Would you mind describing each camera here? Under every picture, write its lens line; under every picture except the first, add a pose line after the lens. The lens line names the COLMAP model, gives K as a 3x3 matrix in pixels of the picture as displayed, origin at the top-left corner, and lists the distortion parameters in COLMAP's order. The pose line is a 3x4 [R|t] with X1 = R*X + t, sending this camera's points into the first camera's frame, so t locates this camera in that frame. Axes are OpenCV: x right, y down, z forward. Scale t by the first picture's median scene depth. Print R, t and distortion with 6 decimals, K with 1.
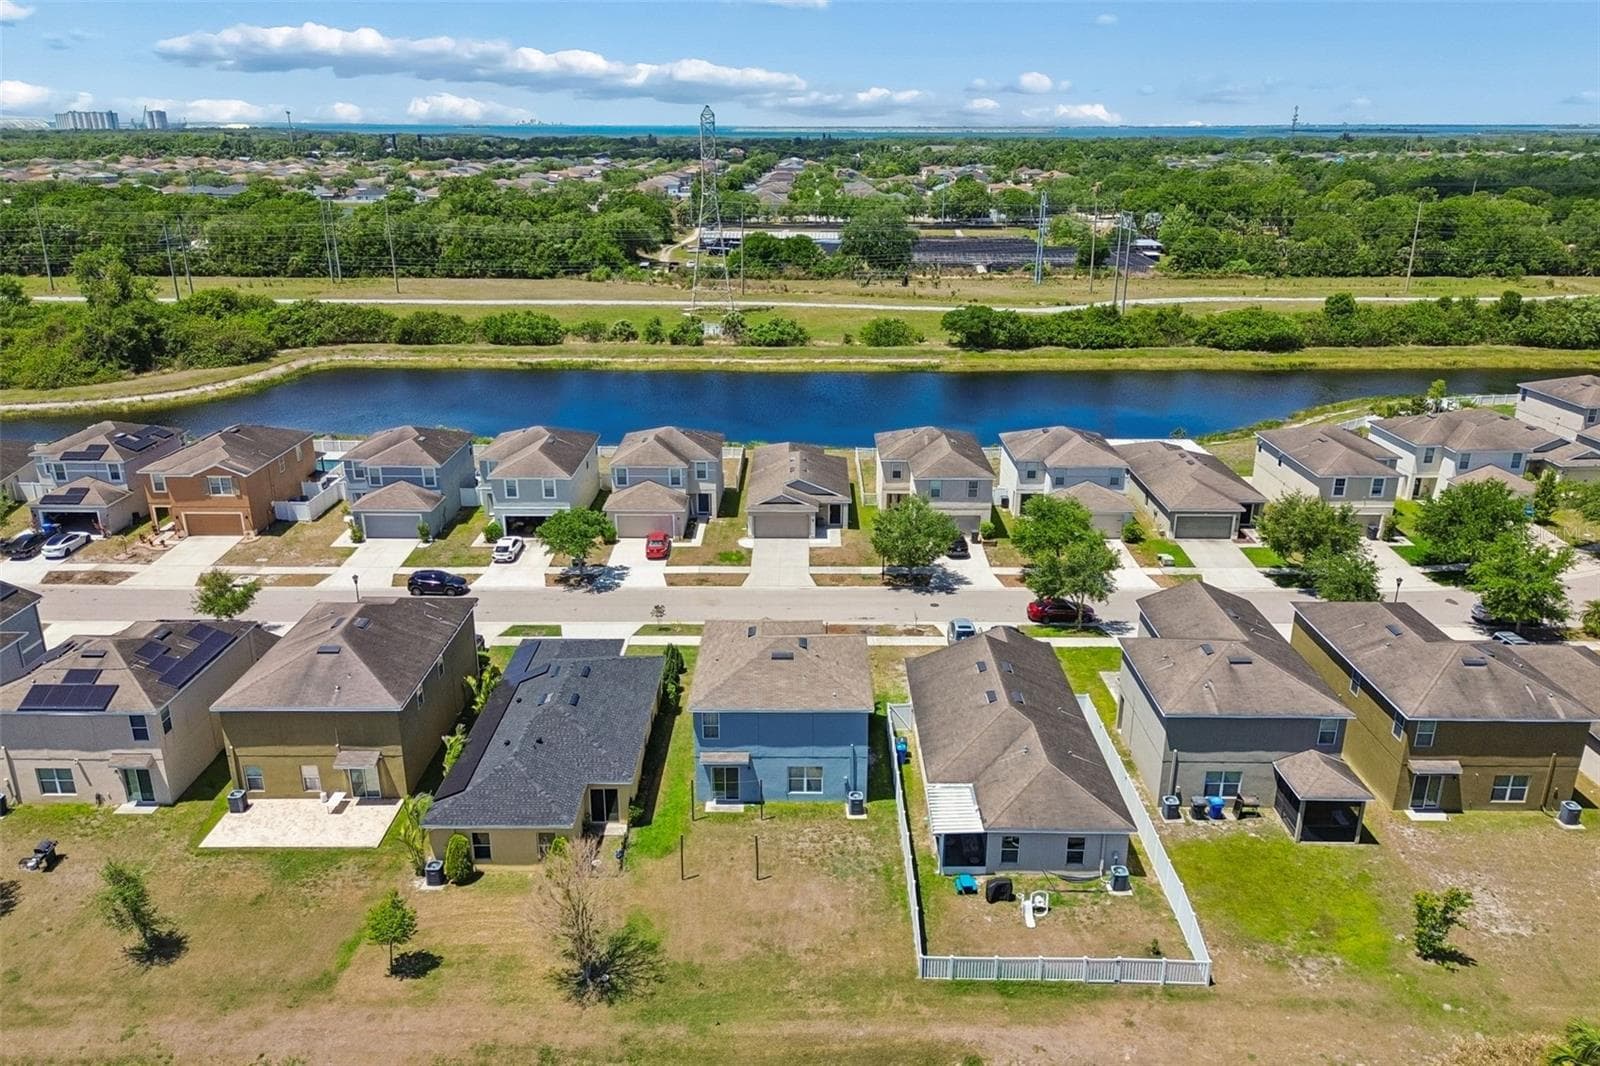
lens RADIAL K [[1159.1, 0, 805.5], [0, 1159.1, 512.1], [0, 0, 1]] dist [0.067148, -0.079720]
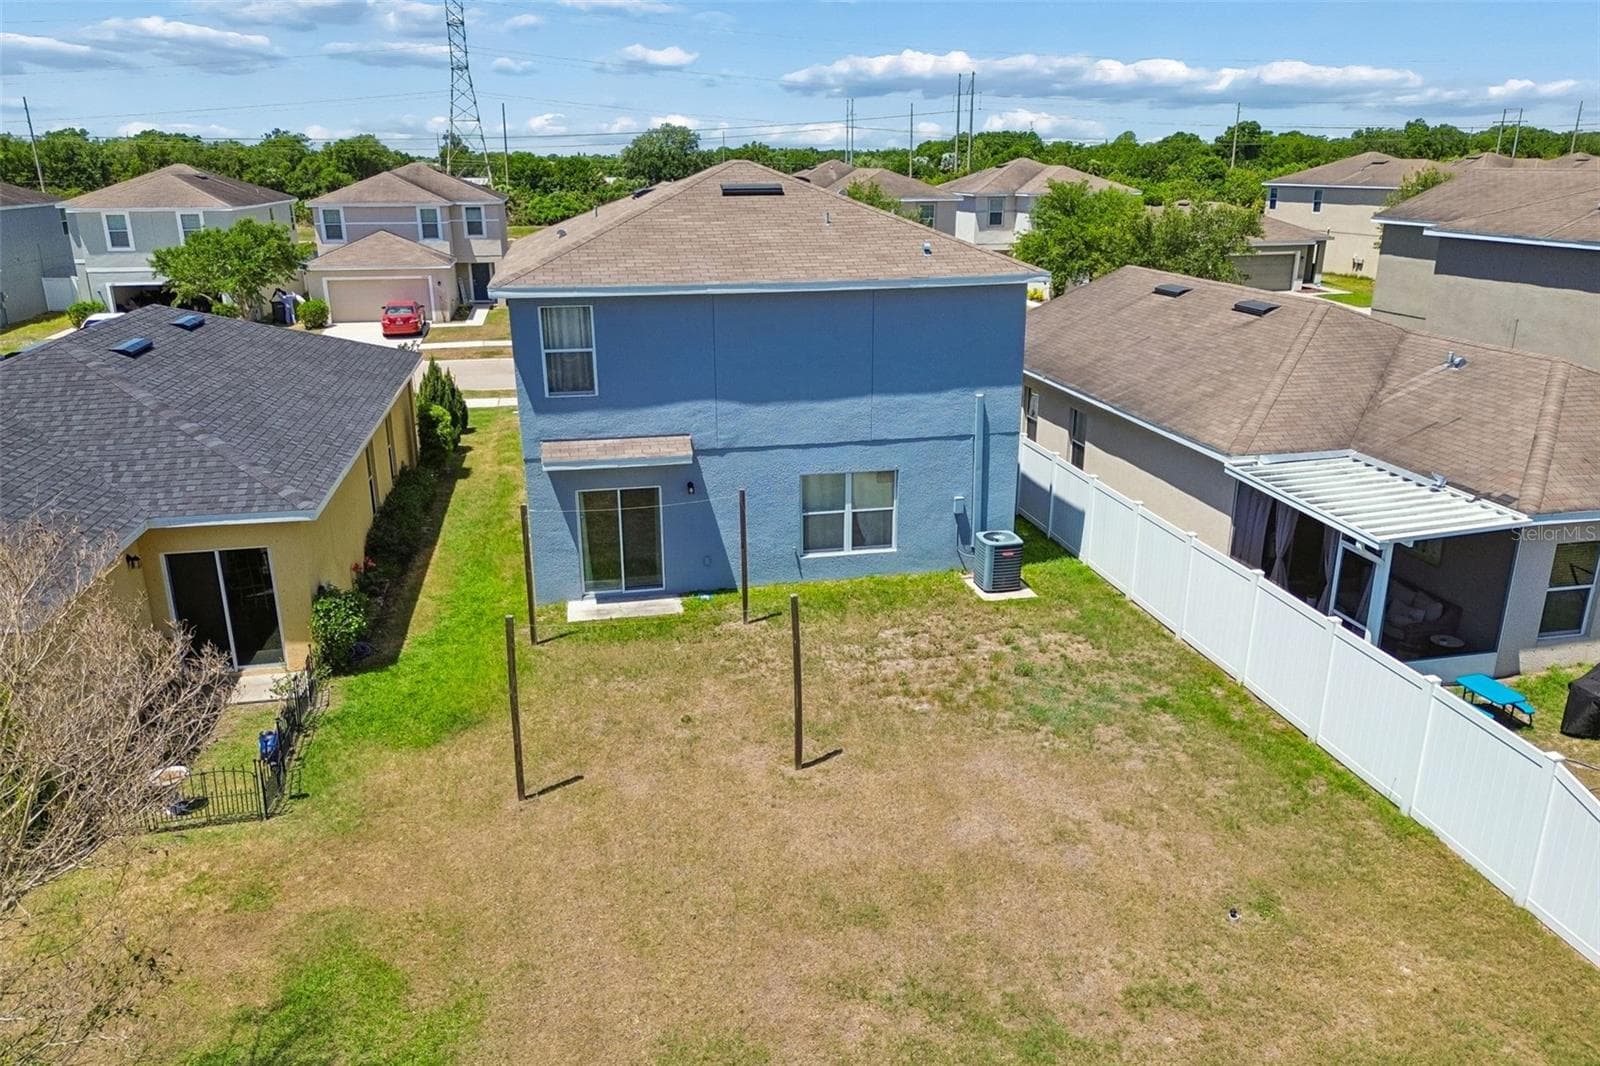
lens RADIAL K [[1138.6, 0, 800.0], [0, 1138.6, 533.0], [0, 0, 1]] dist [0.057855, -0.047904]
pose [[0.980130, -0.070352, 0.185461, -0.085203], [0.071388, 0.997448, 0.001094, 0.252326], [-0.185065, 0.012168, 0.982651, 0.712133]]
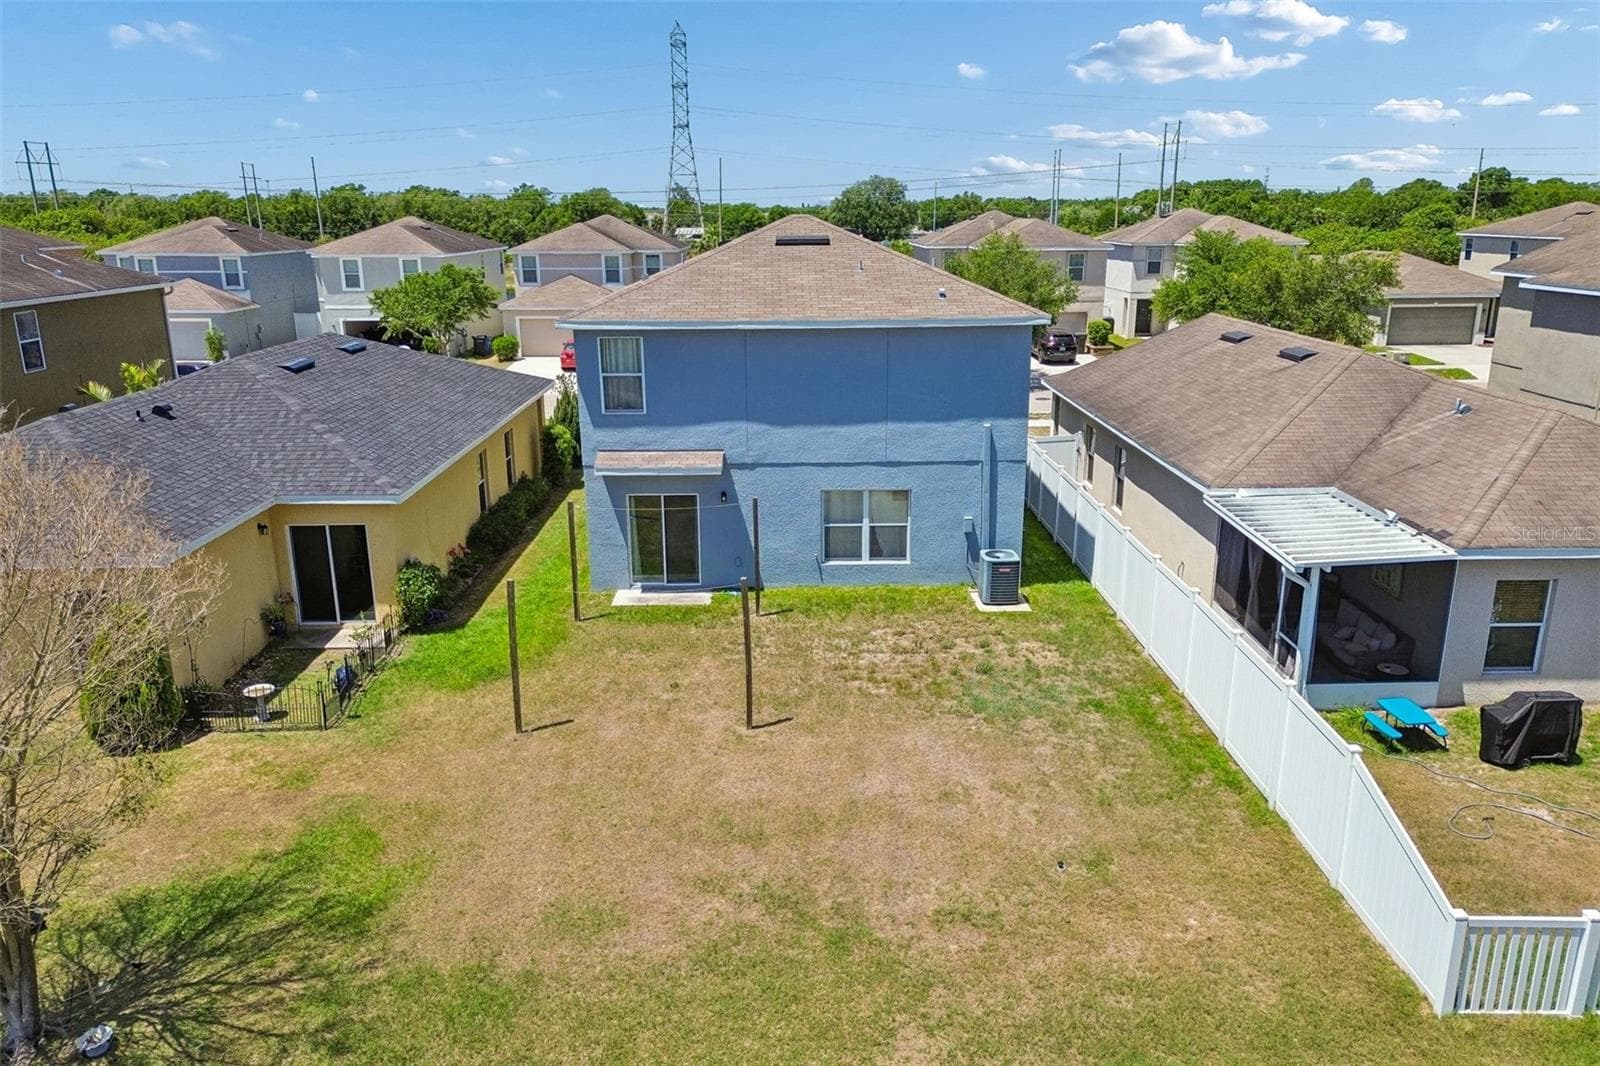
lens RADIAL K [[1133.8, 0, 801.2], [0, 1133.8, 536.5], [0, 0, 1]] dist [0.065357, -0.063310]
pose [[0.999828, -0.014114, 0.011997, -0.028913], [0.014606, 0.999012, -0.041961, 0.268020], [-0.011393, 0.042129, 0.999047, 0.661153]]
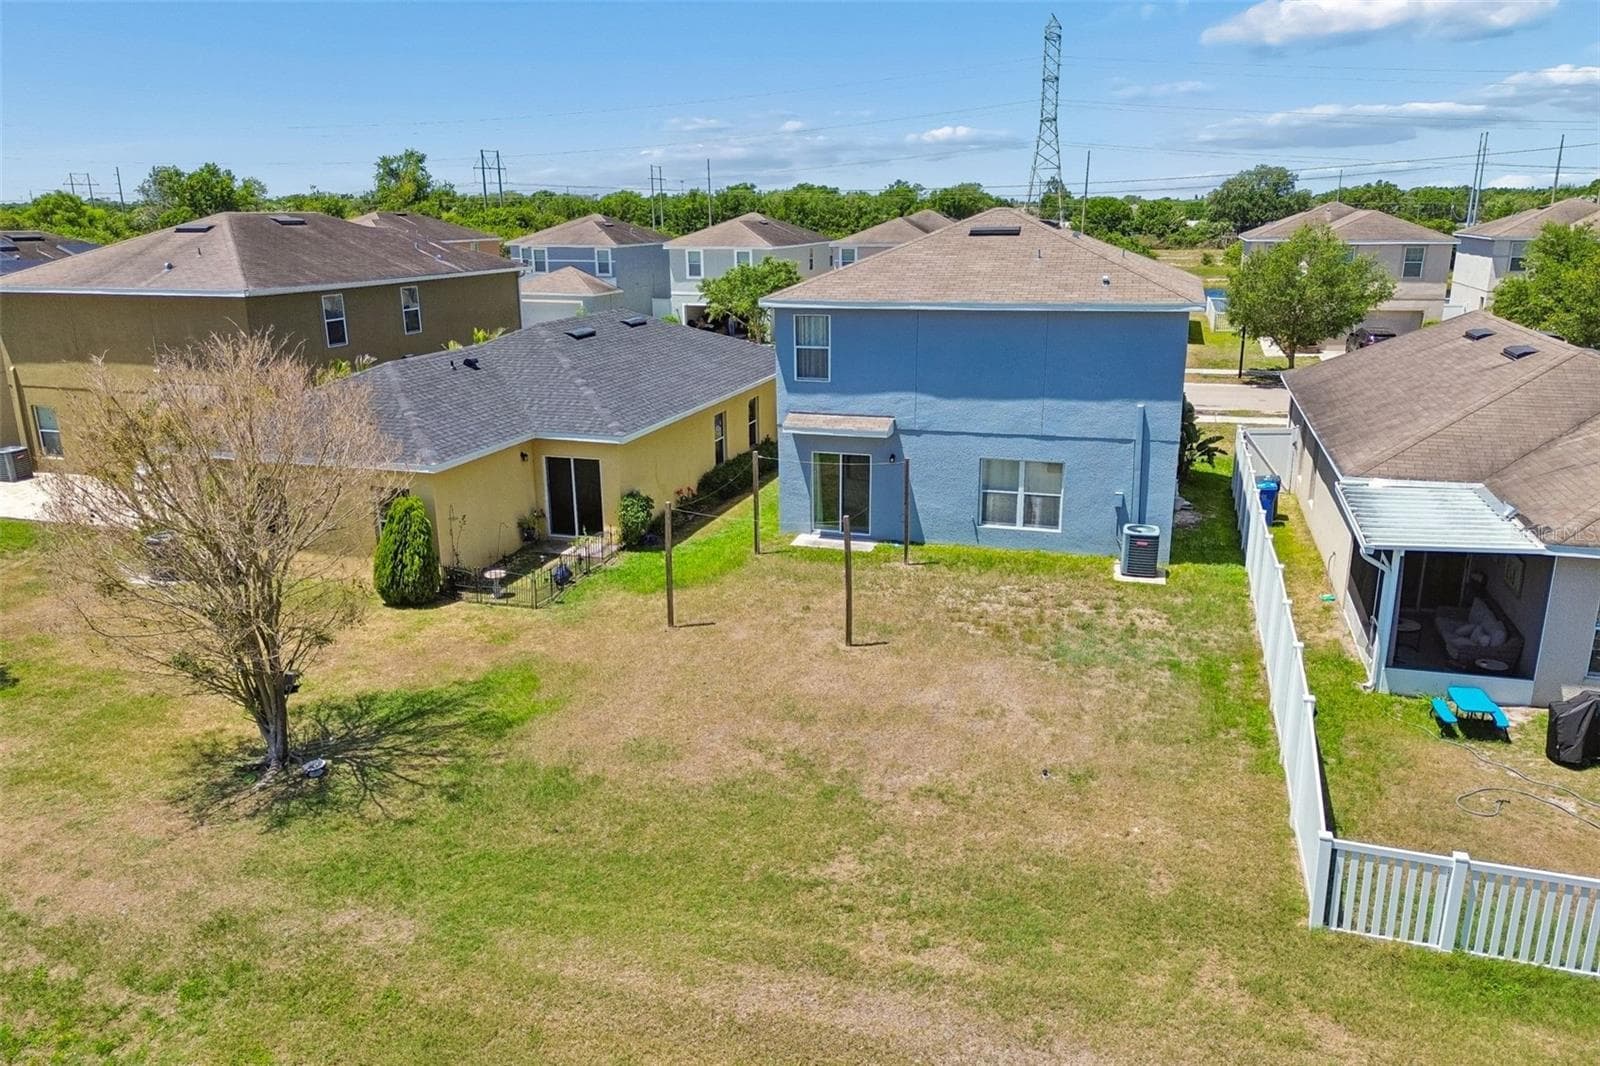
lens RADIAL K [[1133.8, 0, 801.2], [0, 1133.8, 536.5], [0, 0, 1]] dist [0.065357, -0.063310]
pose [[0.953786, 0.071357, -0.291890, 0.049422], [-0.082860, 0.996189, -0.027221, 0.283444], [0.288835, 0.050149, 0.956064, 0.618566]]
